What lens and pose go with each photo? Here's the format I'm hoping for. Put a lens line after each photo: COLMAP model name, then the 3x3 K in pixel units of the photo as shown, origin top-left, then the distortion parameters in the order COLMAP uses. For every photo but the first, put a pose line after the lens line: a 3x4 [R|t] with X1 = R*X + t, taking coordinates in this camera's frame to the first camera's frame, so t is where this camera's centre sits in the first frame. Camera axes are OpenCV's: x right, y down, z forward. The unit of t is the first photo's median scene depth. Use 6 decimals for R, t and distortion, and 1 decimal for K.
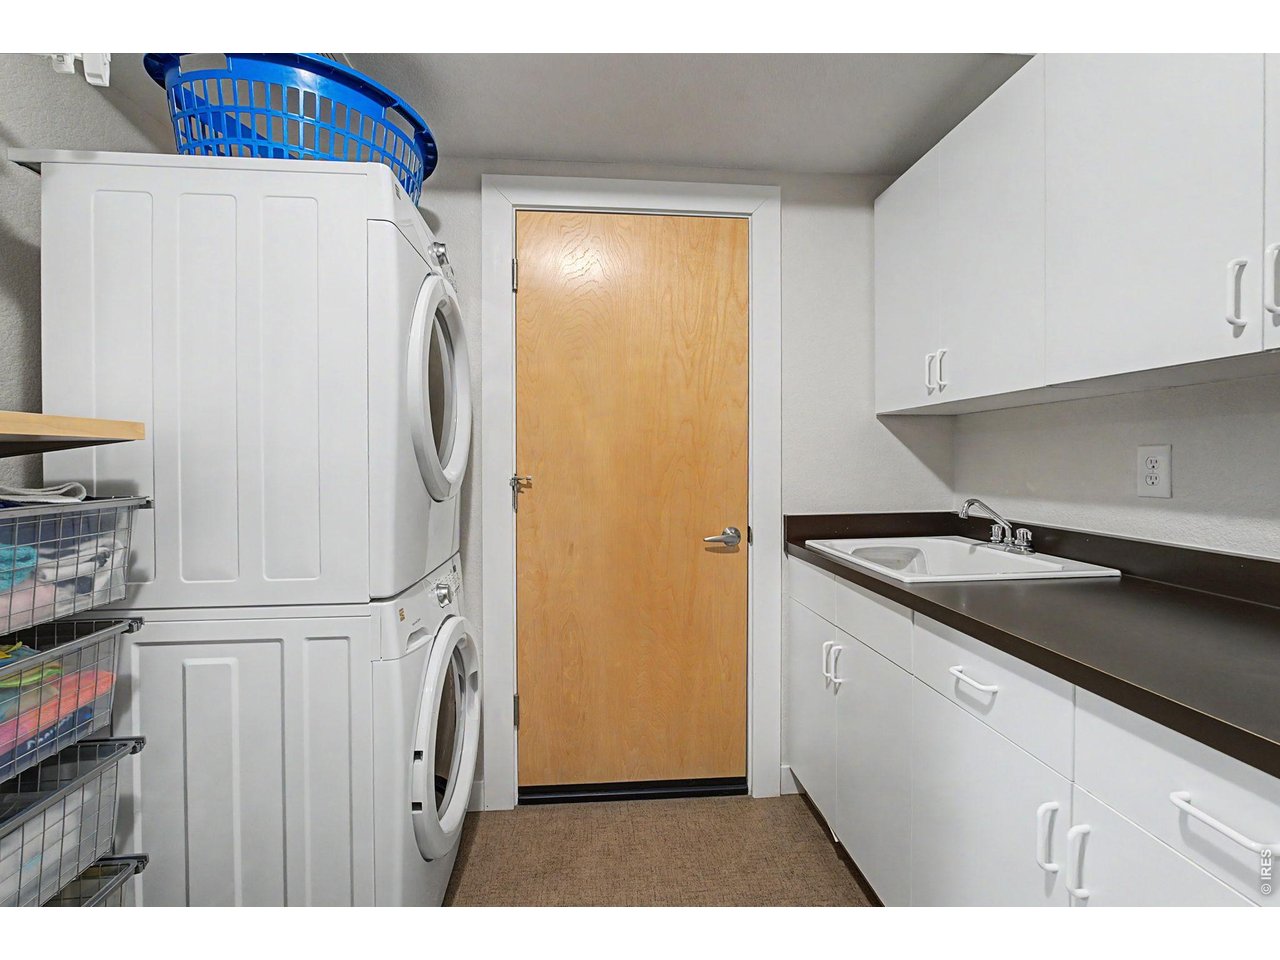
lens RADIAL K [[583.7, 0, 654.6], [0, 583.7, 455.9], [0, 0, 1]] dist [-0.002366, -0.000170]
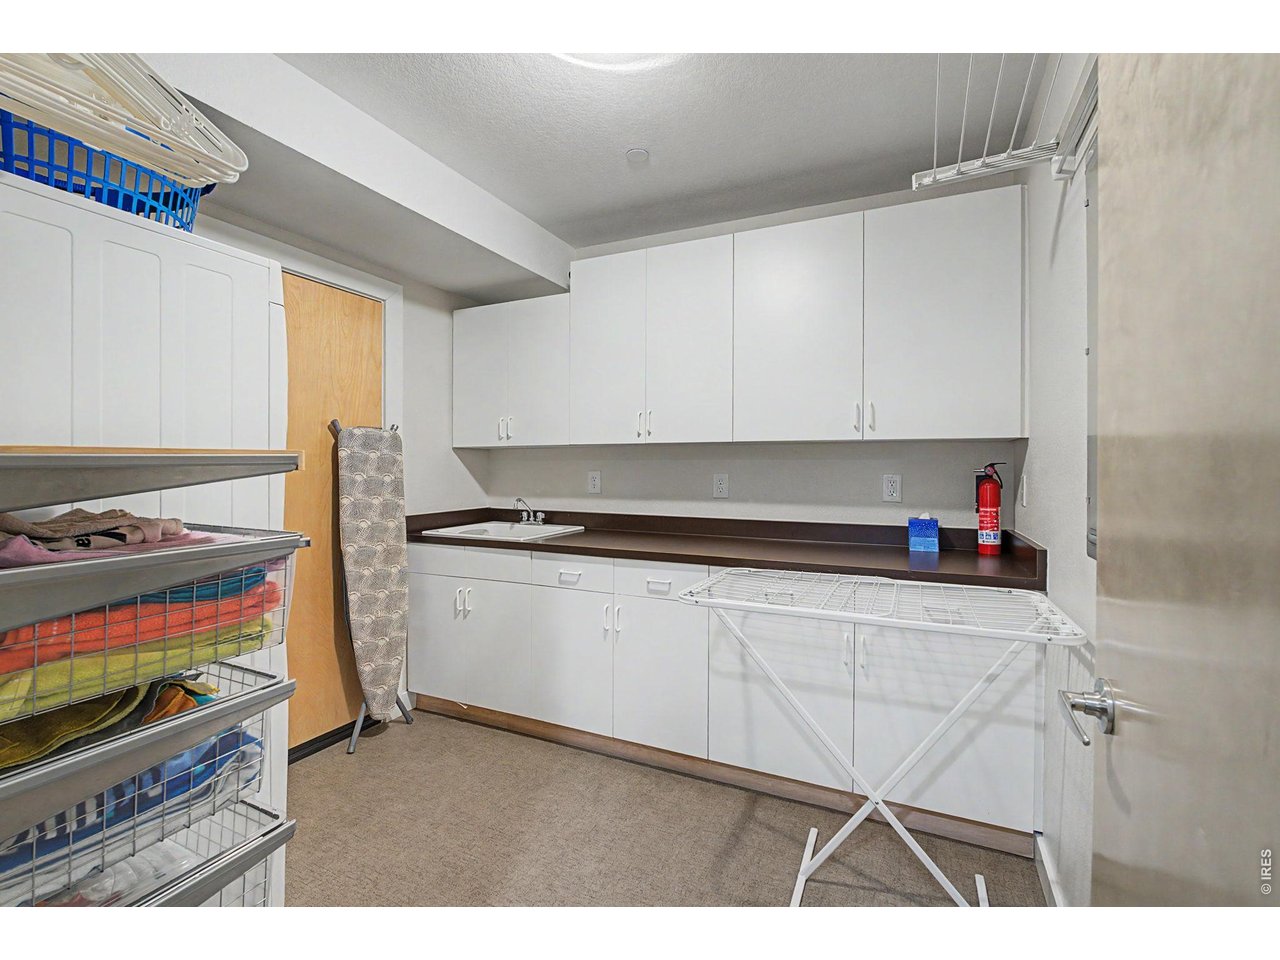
lens RADIAL K [[611.5, 0, 637.3], [0, 611.5, 472.9], [0, 0, 1]] dist [-0.002987, -0.000376]
pose [[0.527711, 0.001152, 0.849423, -0.826728], [-0.005678, 0.999982, 0.002172, -0.011757], [-0.849405, -0.005969, 0.527708, -0.308185]]
